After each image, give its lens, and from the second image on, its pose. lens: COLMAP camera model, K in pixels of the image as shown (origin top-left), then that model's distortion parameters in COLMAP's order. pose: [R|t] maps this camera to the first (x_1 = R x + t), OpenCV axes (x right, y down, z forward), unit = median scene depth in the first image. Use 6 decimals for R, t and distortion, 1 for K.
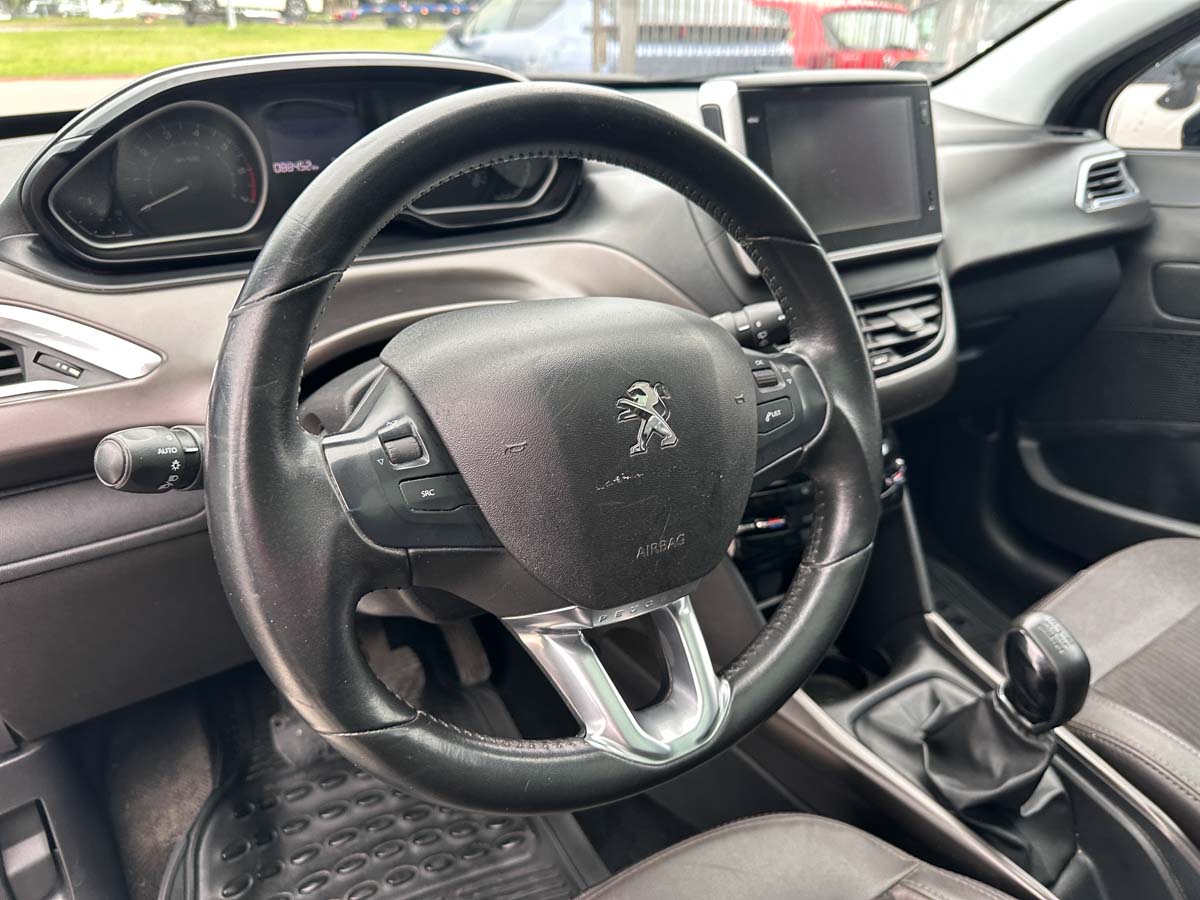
lens RADIAL K [[872.1, 0, 600.0], [0, 872.1, 450.0], [0, 0, 1]] dist [-0.000843, -0.005180]
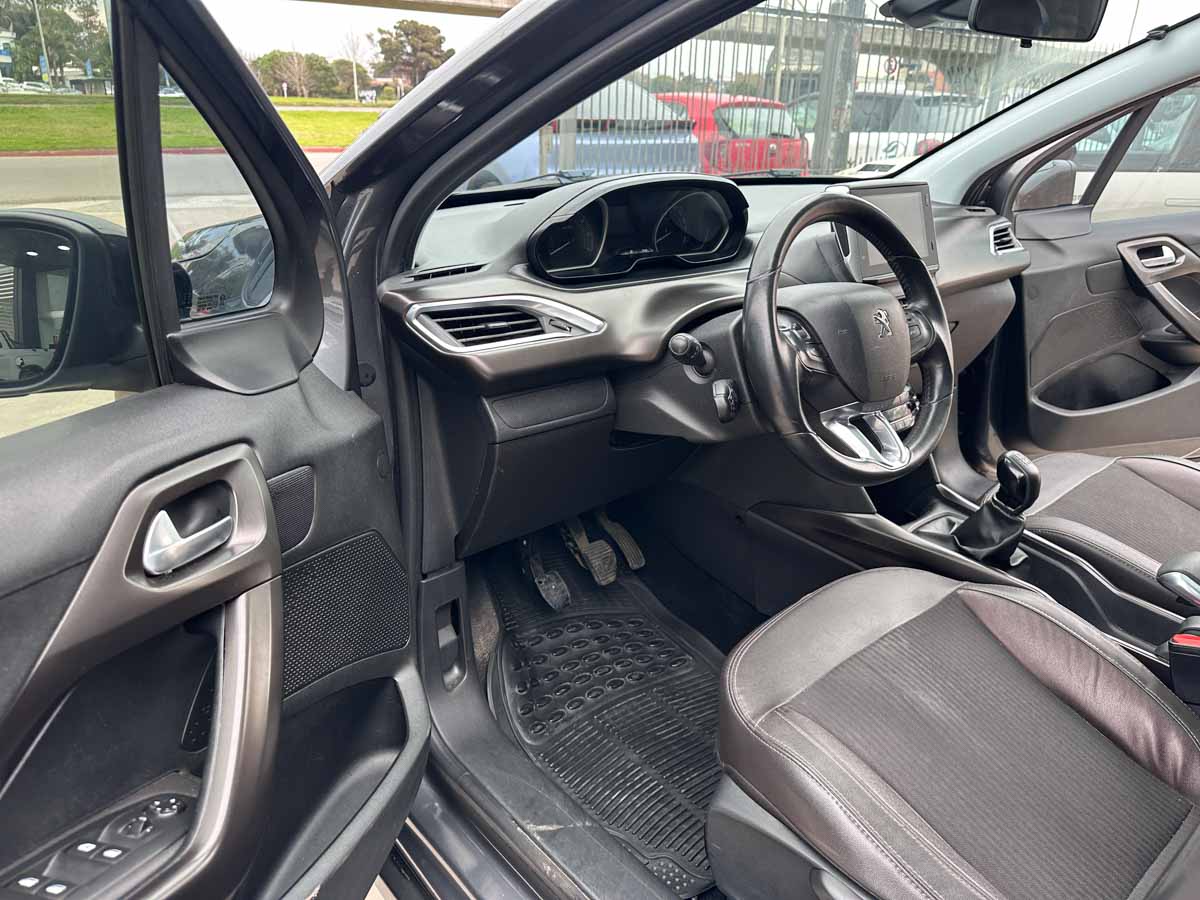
lens RADIAL K [[847.4, 0, 600.0], [0, 847.4, 450.0], [0, 0, 1]] dist [0.063383, -0.074732]
pose [[0.991723, -0.035089, 0.123511, -0.622546], [0.044133, 0.996480, -0.071267, 0.268198], [-0.120576, 0.076128, 0.989781, -0.754680]]
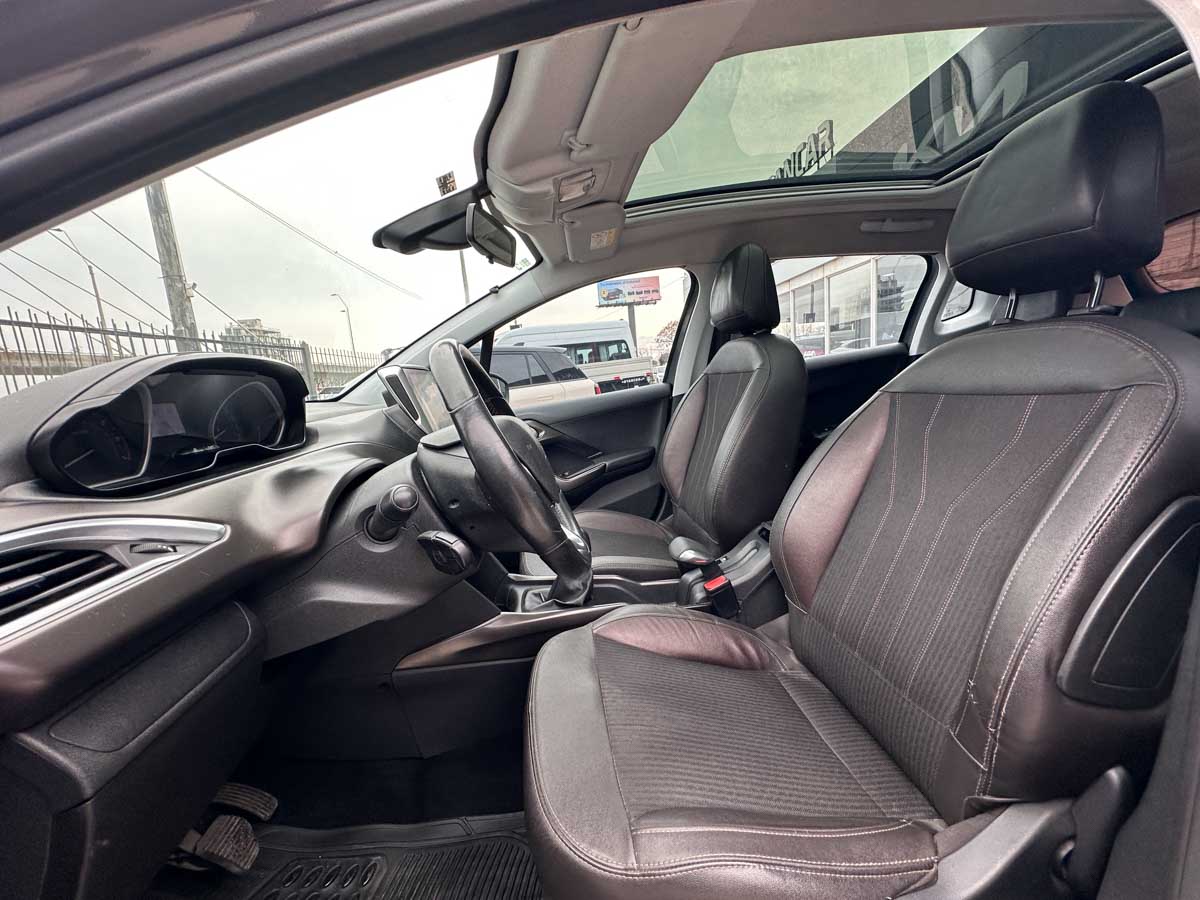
lens RADIAL K [[478.0, 0, 600.0], [0, 478.0, 450.0], [0, 0, 1]] dist [-0.000650, 0.000275]
pose [[0.442105, -0.188033, 0.877033, -0.735738], [0.482769, 0.873956, -0.055986, 0.109705], [-0.755961, 0.448156, 0.477157, 0.062534]]
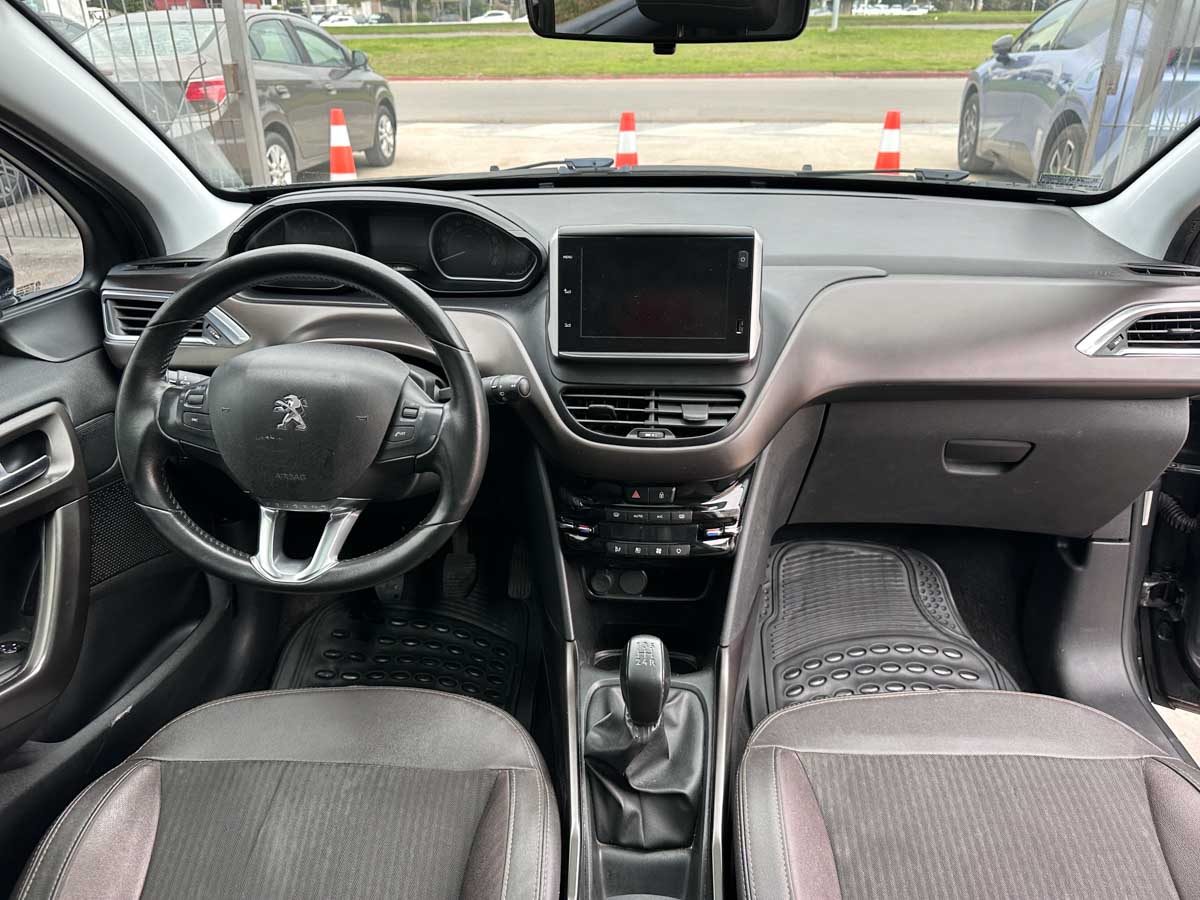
lens RADIAL K [[872.0, 0, 600.0], [0, 872.0, 450.0], [0, 0, 1]] dist [0.005840, 0.000576]
pose [[0.810066, 0.253124, -0.528887, 1.059723], [-0.250634, 0.964940, 0.077936, -0.179095], [0.530072, 0.069423, 0.845106, -0.210244]]
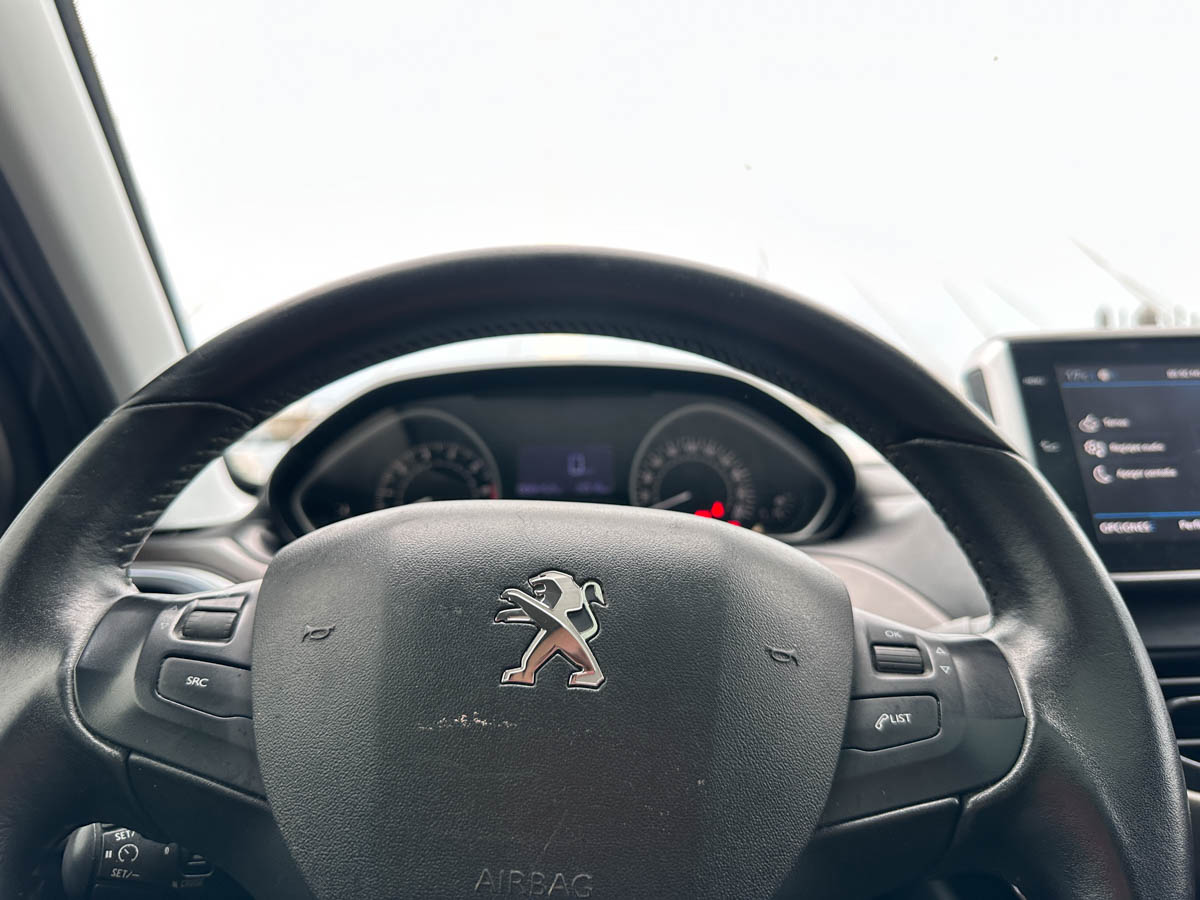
lens RADIAL K [[833.4, 0, 600.0], [0, 833.4, 450.0], [0, 0, 1]] dist [0.097868, -0.135815]
pose [[0.832475, -0.058647, -0.550950, 0.243491], [-0.233377, 0.864752, -0.444679, 0.062399], [0.502514, 0.498764, 0.706197, 0.331528]]
